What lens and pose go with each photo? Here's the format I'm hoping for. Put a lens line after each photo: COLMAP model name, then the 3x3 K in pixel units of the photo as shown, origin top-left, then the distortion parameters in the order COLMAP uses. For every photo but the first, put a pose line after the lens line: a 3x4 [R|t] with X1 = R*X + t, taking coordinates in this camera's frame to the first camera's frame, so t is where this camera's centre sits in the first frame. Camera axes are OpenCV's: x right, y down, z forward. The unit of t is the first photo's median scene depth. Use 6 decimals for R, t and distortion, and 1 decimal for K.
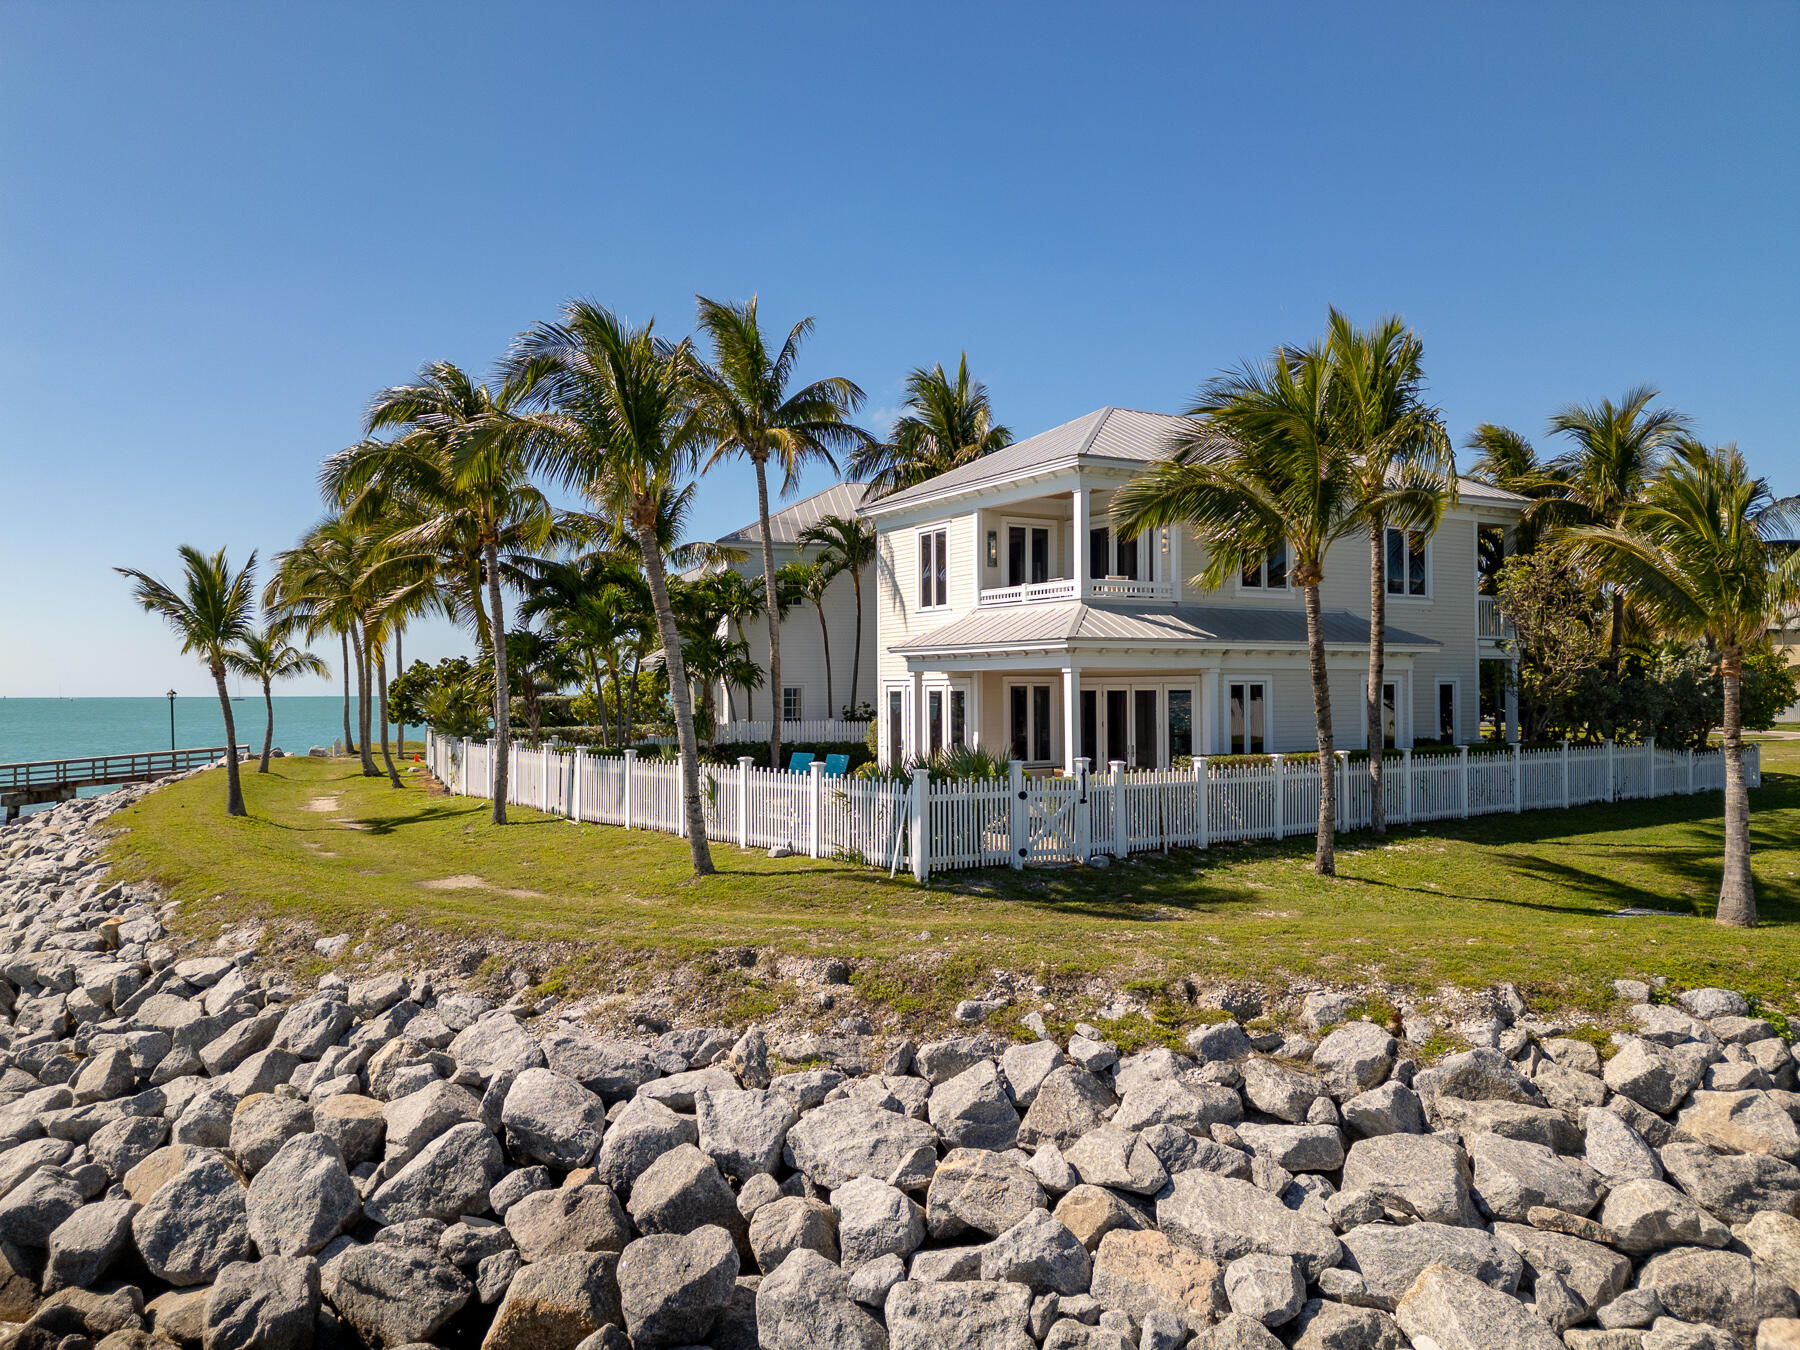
lens RADIAL K [[1281.8, 0, 895.8], [0, 1281.8, 669.8], [0, 0, 1]] dist [0.039120, -0.057957]
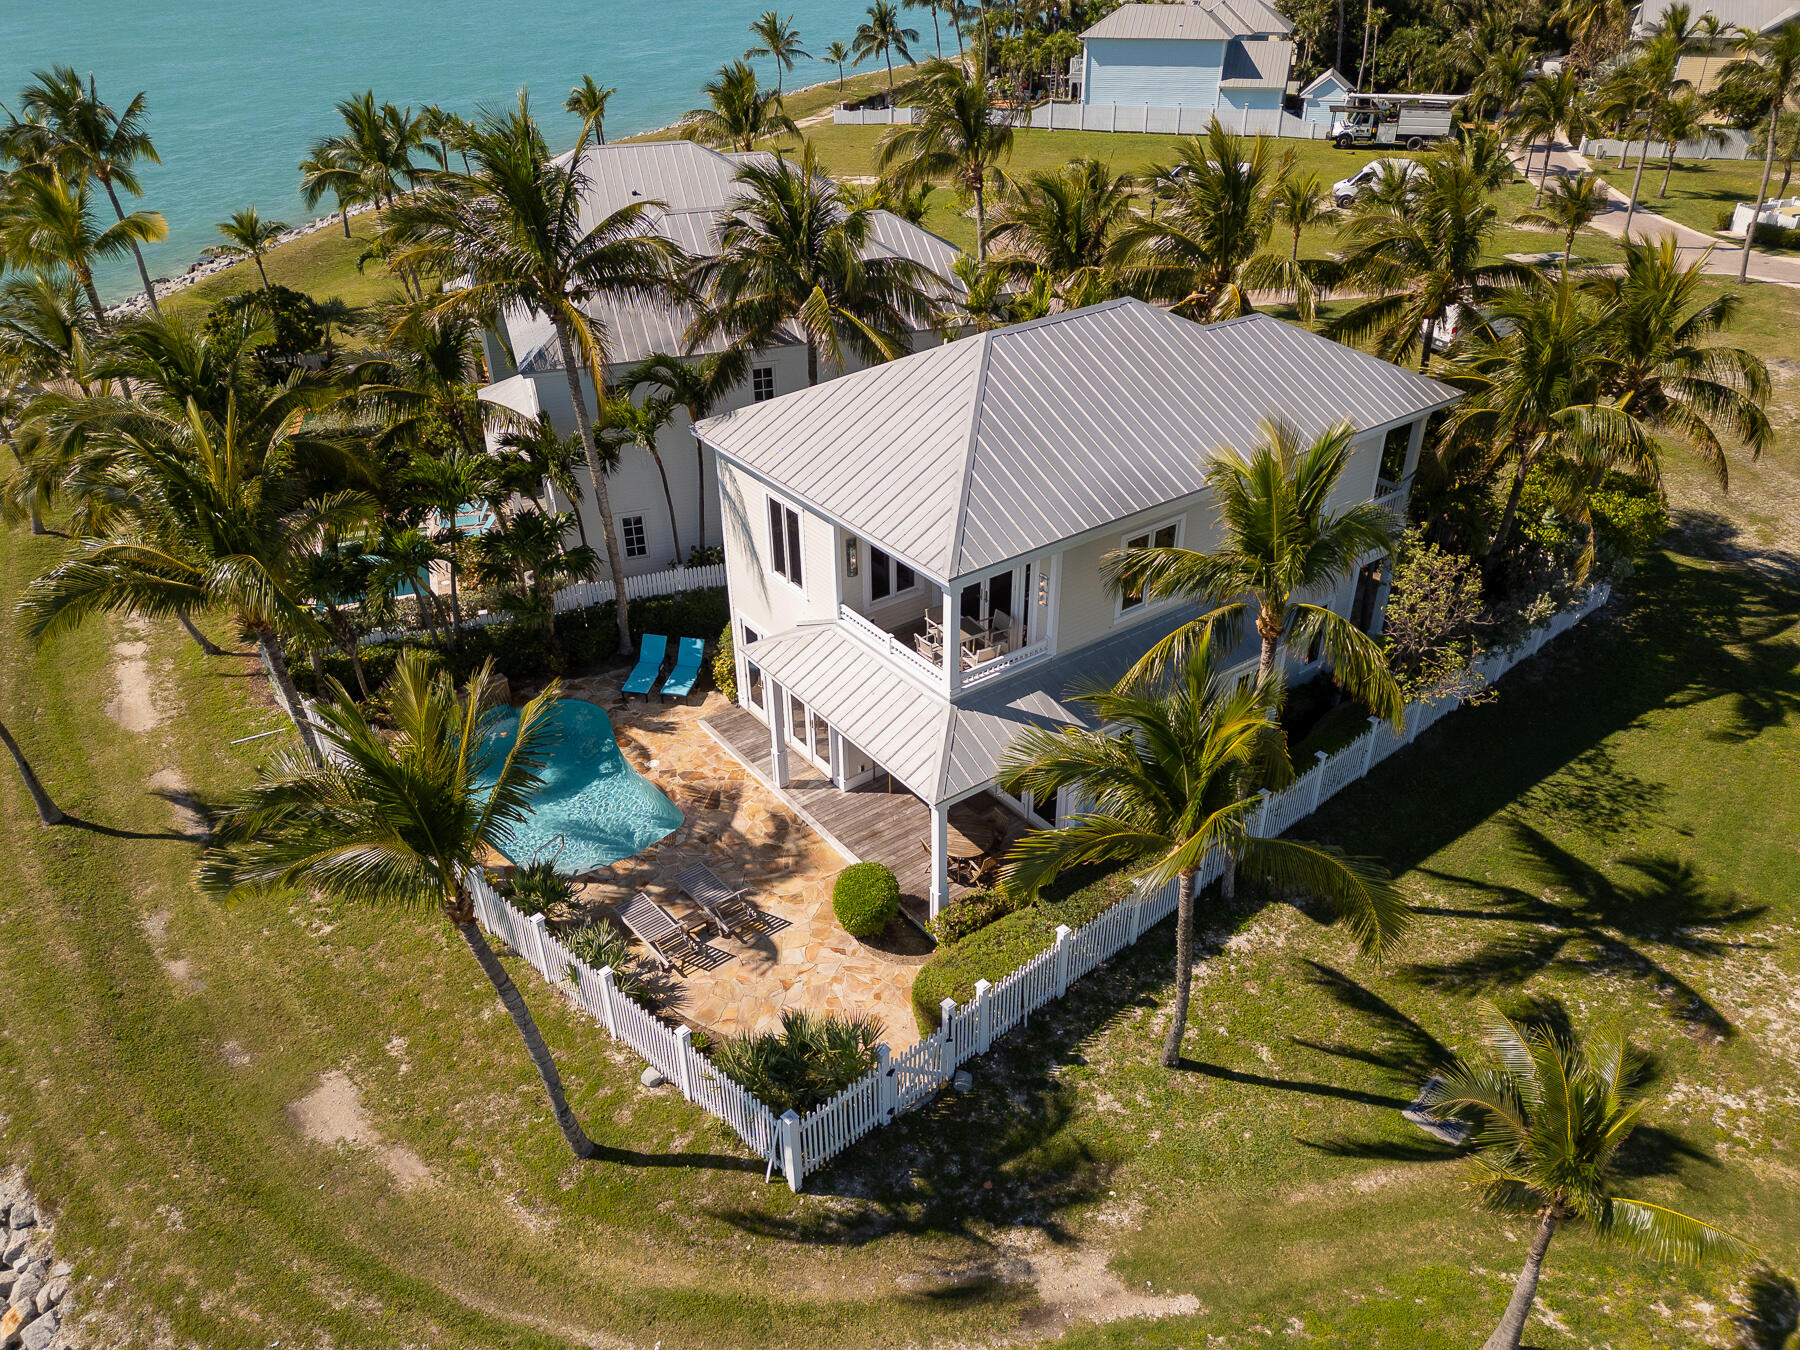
lens RADIAL K [[1281.8, 0, 895.8], [0, 1281.8, 669.8], [0, 0, 1]] dist [0.039120, -0.057957]
pose [[0.994098, -0.061439, 0.089409, 0.030186], [0.004289, 0.845781, 0.533512, -0.686085], [-0.108399, -0.529980, 0.841053, 0.293186]]
